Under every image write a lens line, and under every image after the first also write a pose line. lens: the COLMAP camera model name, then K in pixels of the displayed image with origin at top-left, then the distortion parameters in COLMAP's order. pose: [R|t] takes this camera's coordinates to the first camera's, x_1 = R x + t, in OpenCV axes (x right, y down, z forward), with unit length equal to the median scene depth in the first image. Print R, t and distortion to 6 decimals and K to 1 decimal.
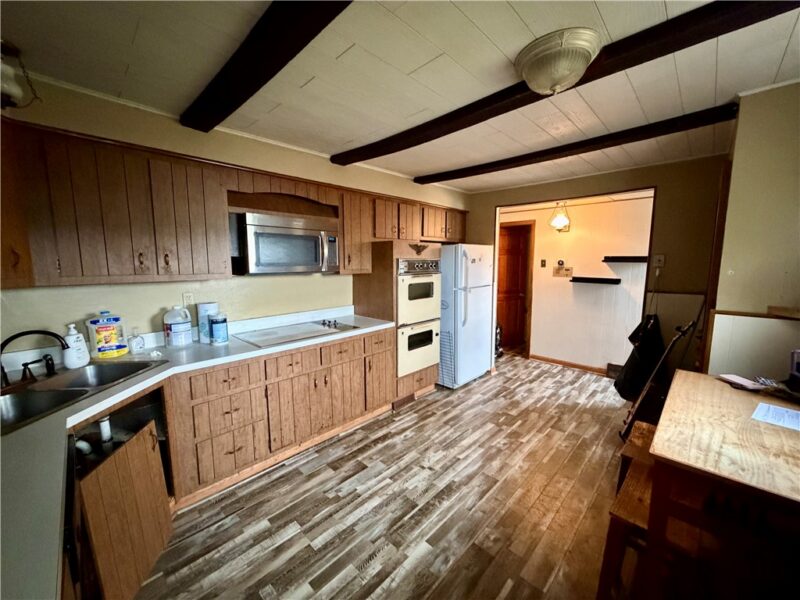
lens RADIAL K [[319.0, 0, 398.2], [0, 319.0, 299.1], [0, 0, 1]] dist [0.000843, -0.000177]
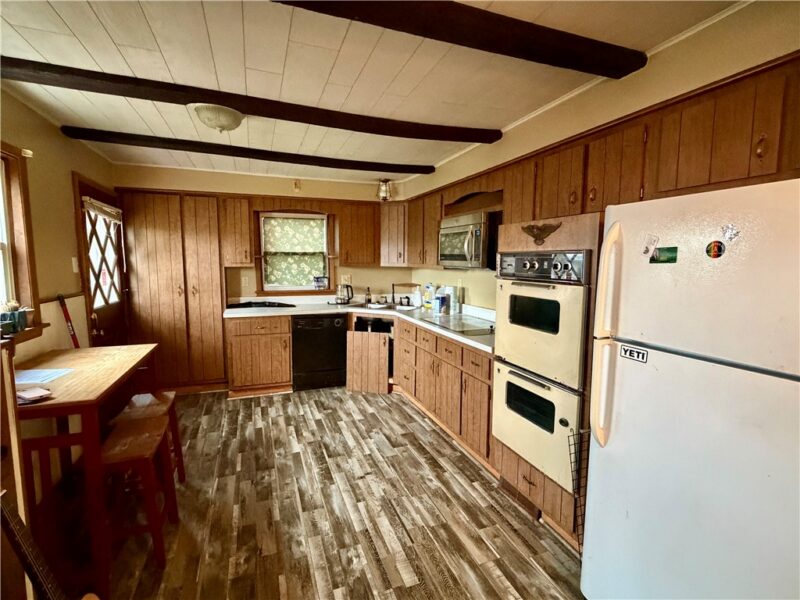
lens RADIAL K [[377.5, 0, 398.4], [0, 377.5, 299.1], [0, 0, 1]] dist [-0.001472, -0.000109]
pose [[-0.422017, 0.096256, -0.901463, 0.957482], [-0.114844, 0.980661, 0.158477, -0.160842], [0.899284, 0.170407, -0.402801, 1.388134]]
